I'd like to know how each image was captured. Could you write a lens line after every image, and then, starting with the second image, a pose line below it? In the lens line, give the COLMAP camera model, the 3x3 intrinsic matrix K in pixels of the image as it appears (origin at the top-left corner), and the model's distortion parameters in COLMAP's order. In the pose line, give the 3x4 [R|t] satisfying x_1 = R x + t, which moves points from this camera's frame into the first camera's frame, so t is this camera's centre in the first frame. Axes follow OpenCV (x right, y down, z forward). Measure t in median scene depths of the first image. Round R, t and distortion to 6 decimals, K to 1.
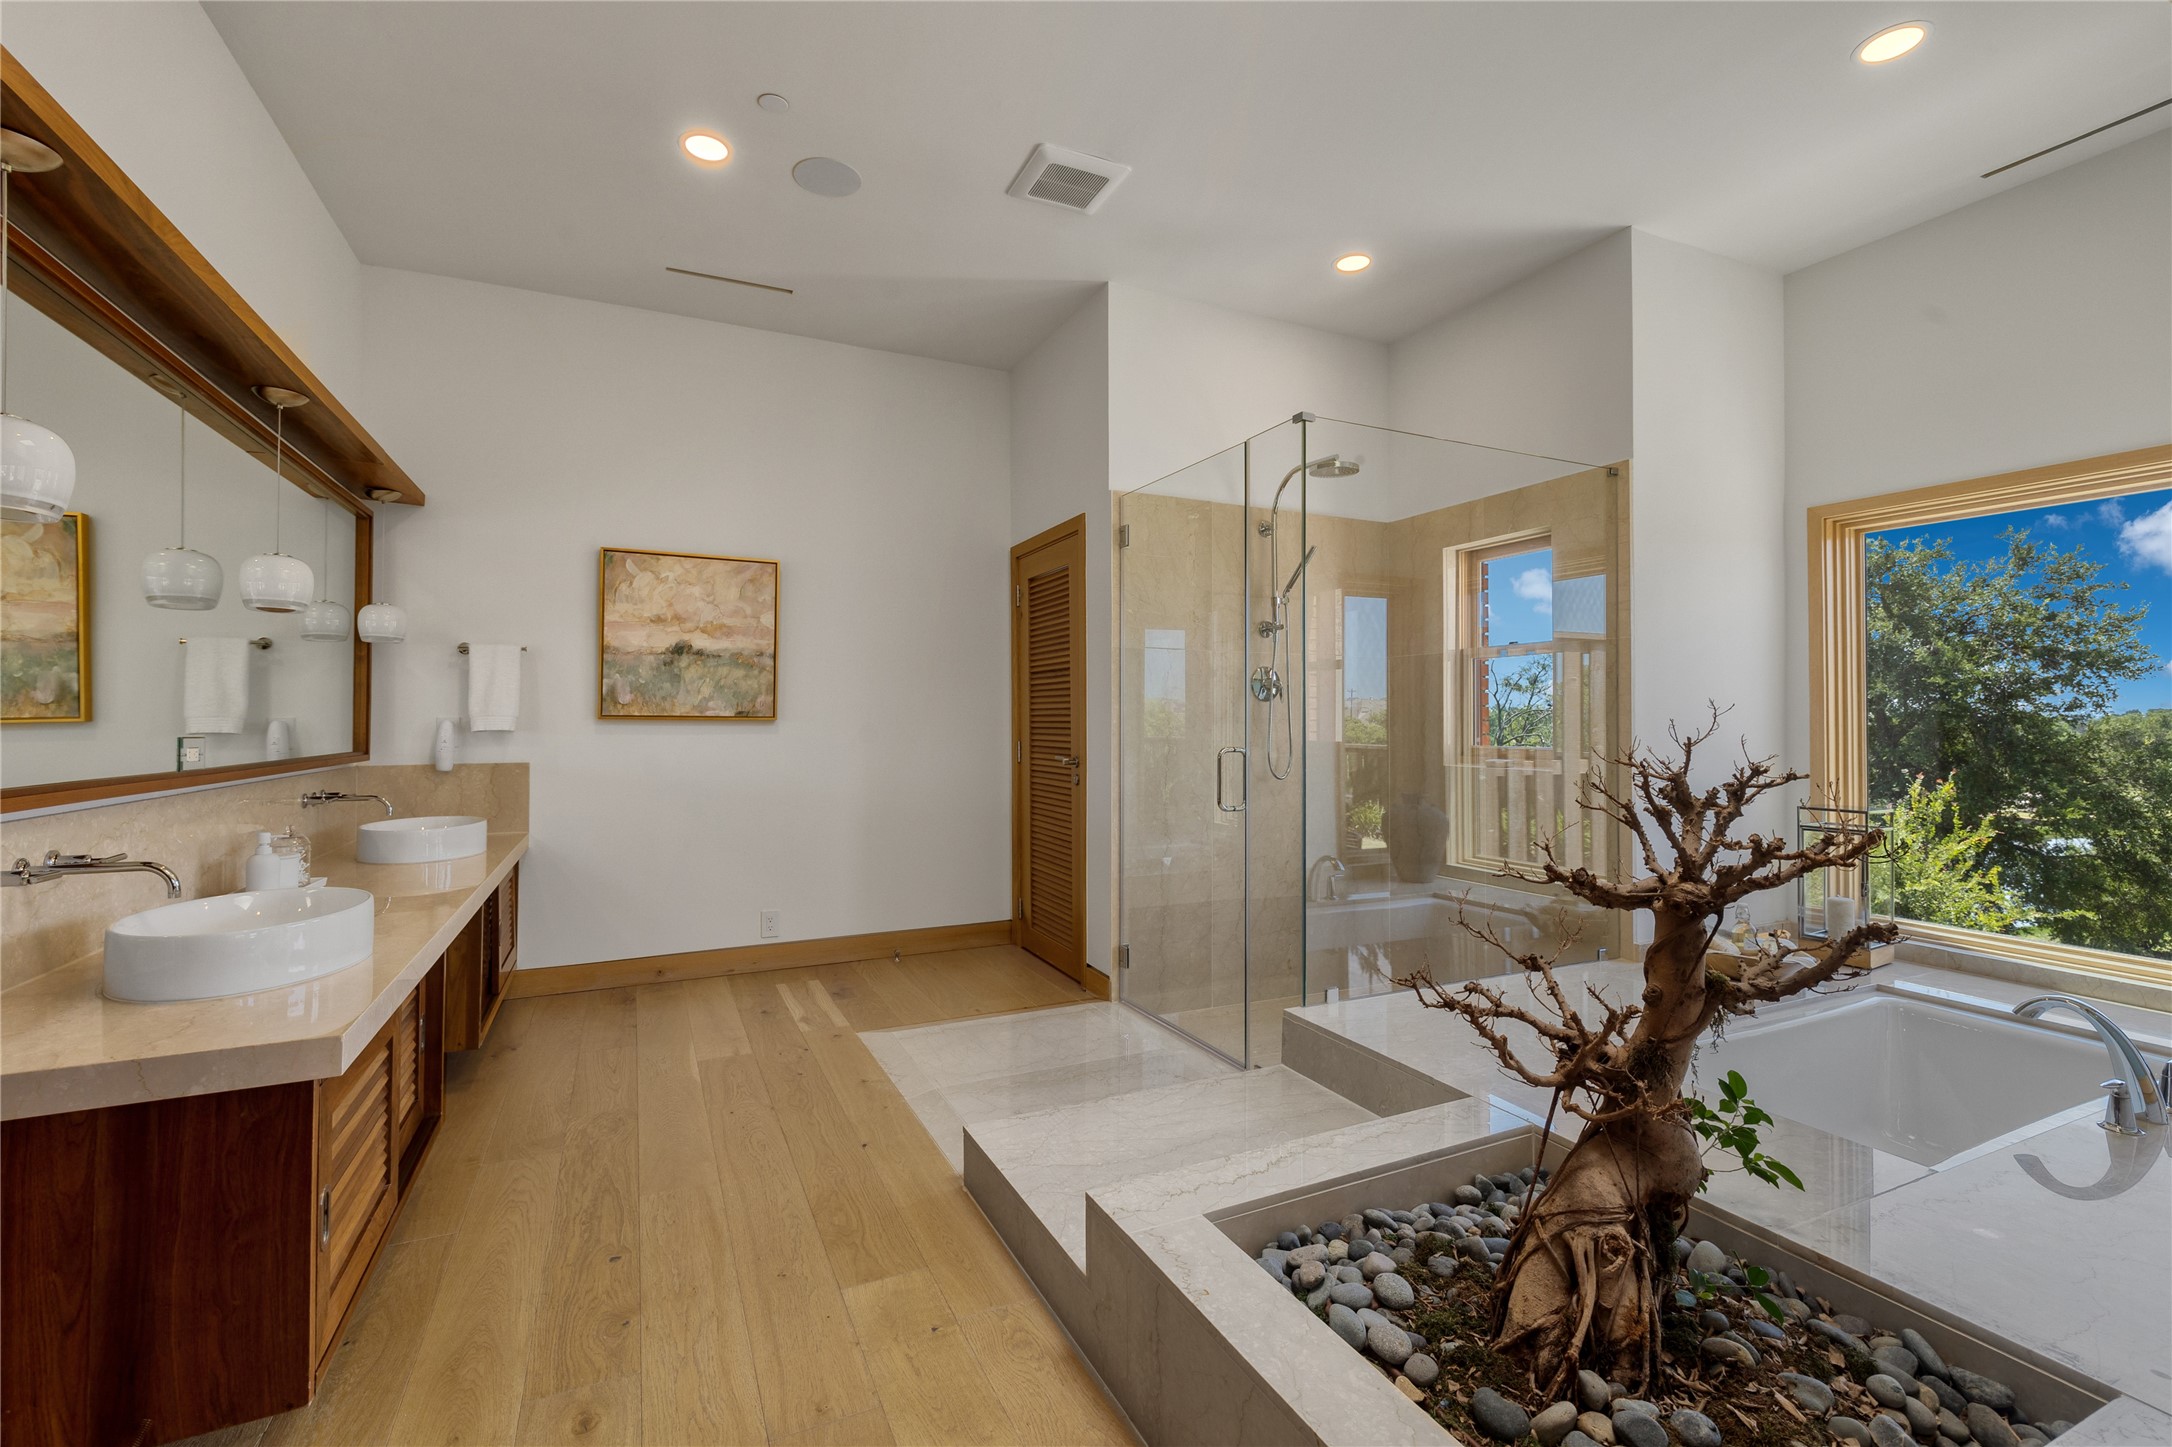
lens RADIAL K [[938.5, 0, 1079.4], [0, 938.5, 705.8], [0, 0, 1]] dist [0.005034, -0.000391]
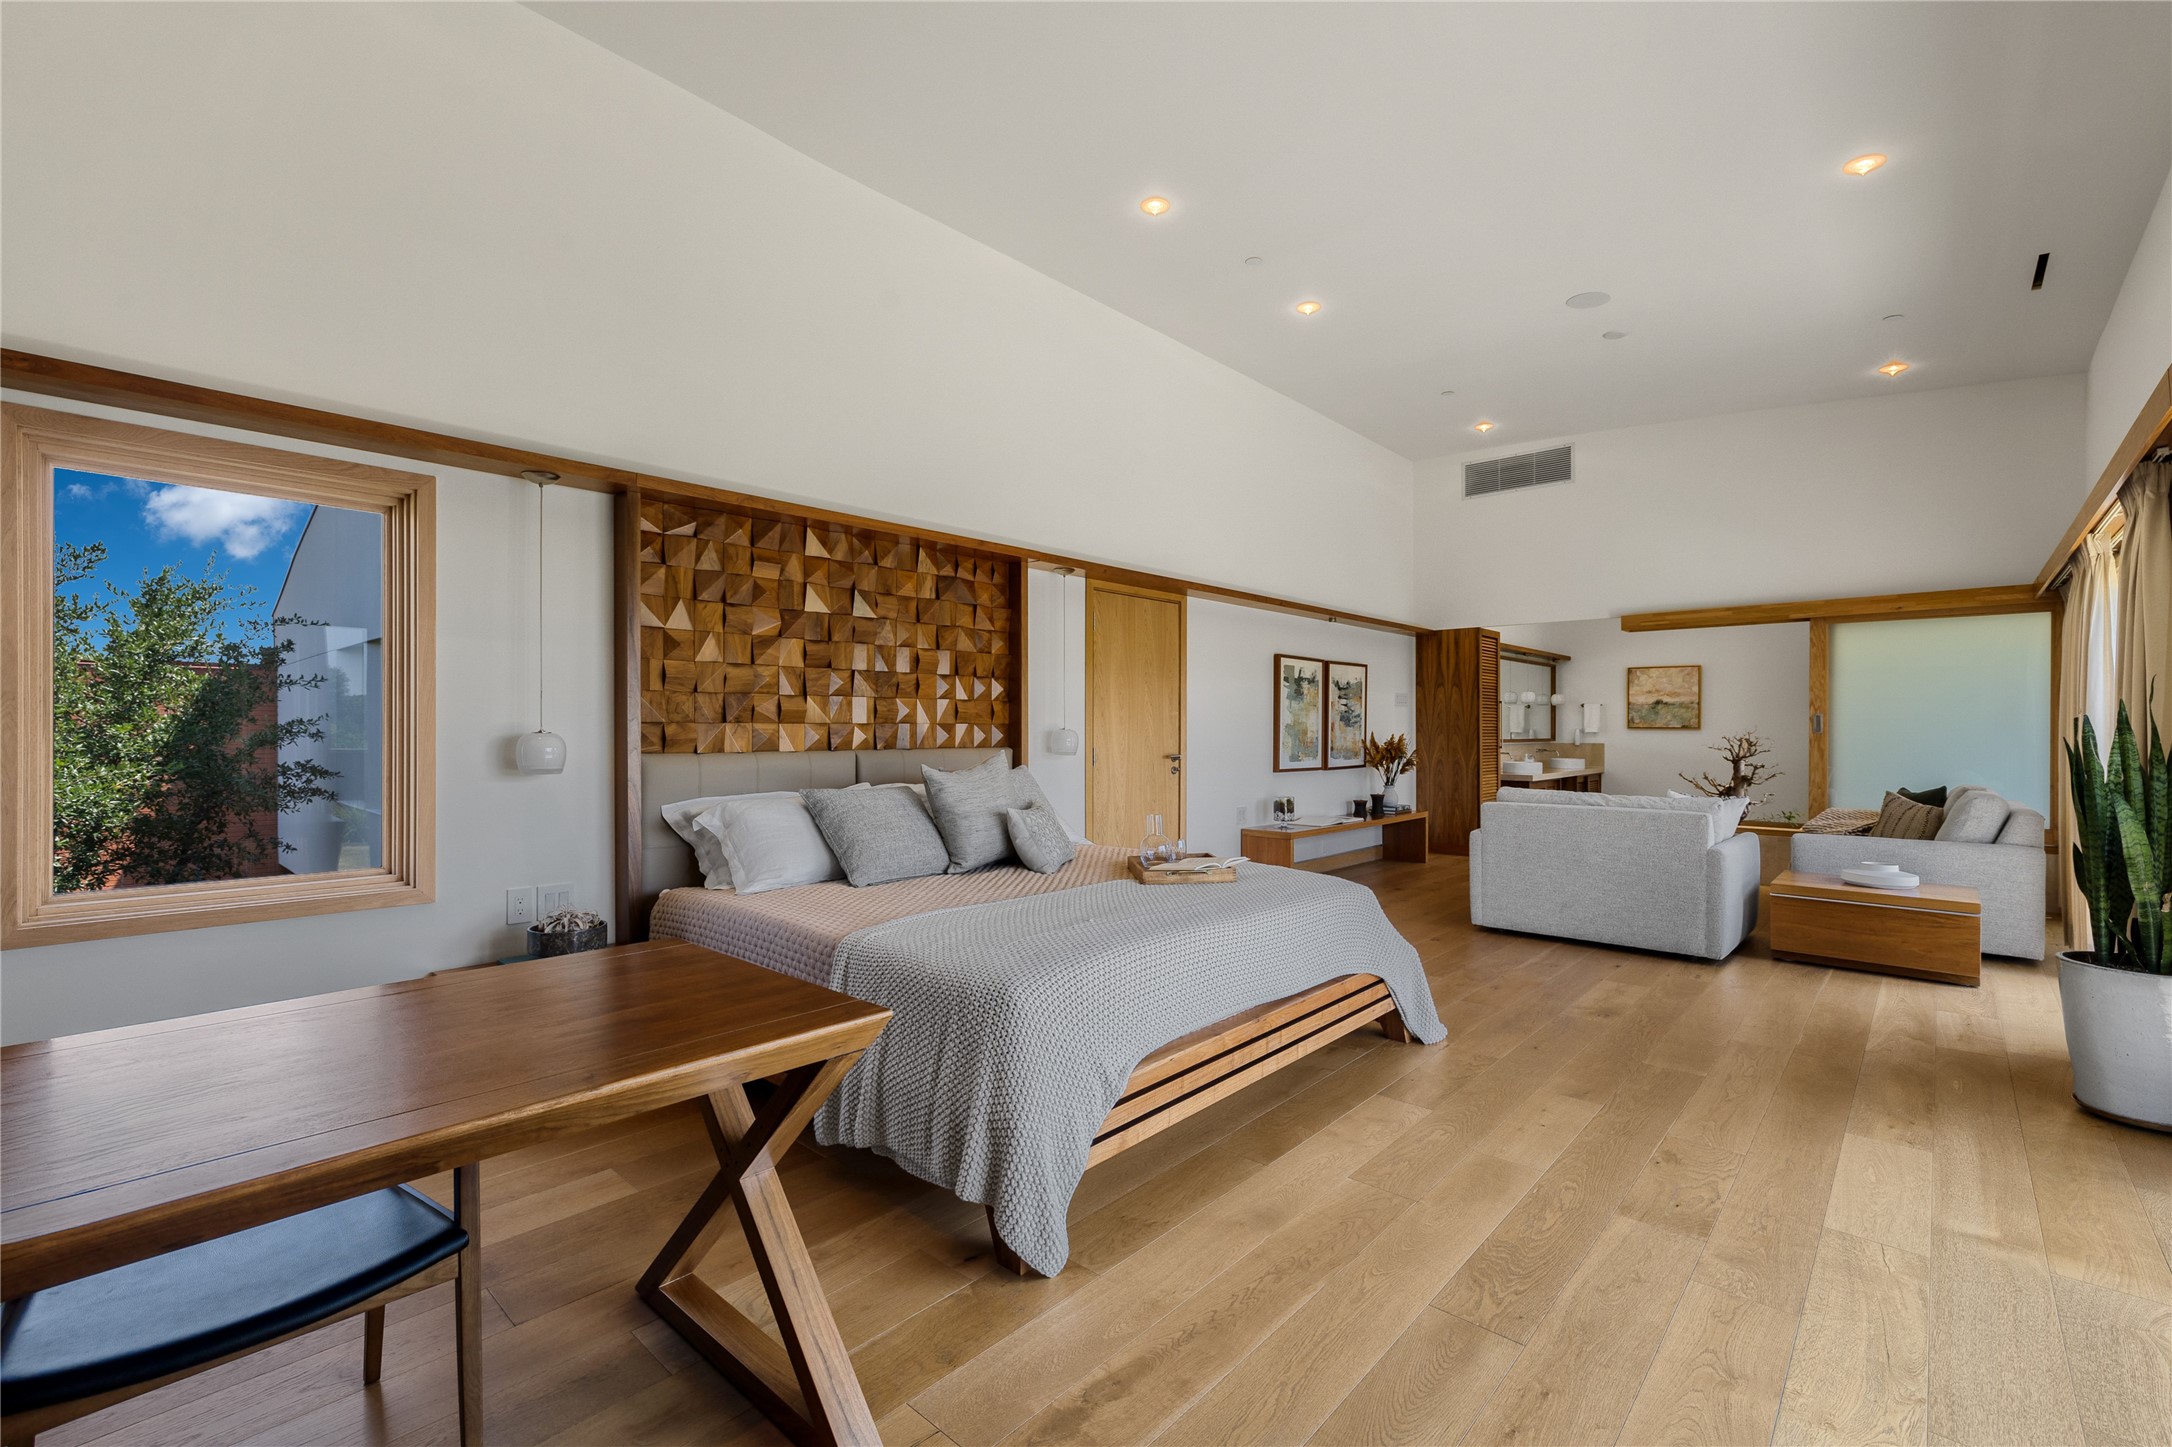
lens RADIAL K [[938.5, 0, 1058.1], [0, 938.5, 731.4], [0, 0, 1]] dist [0.005034, -0.000391]
pose [[0.366580, 0.001510, -0.930385, 1.594371], [0.013812, 0.999880, 0.007065, -0.022380], [0.930284, -0.015440, 0.366515, -1.743698]]
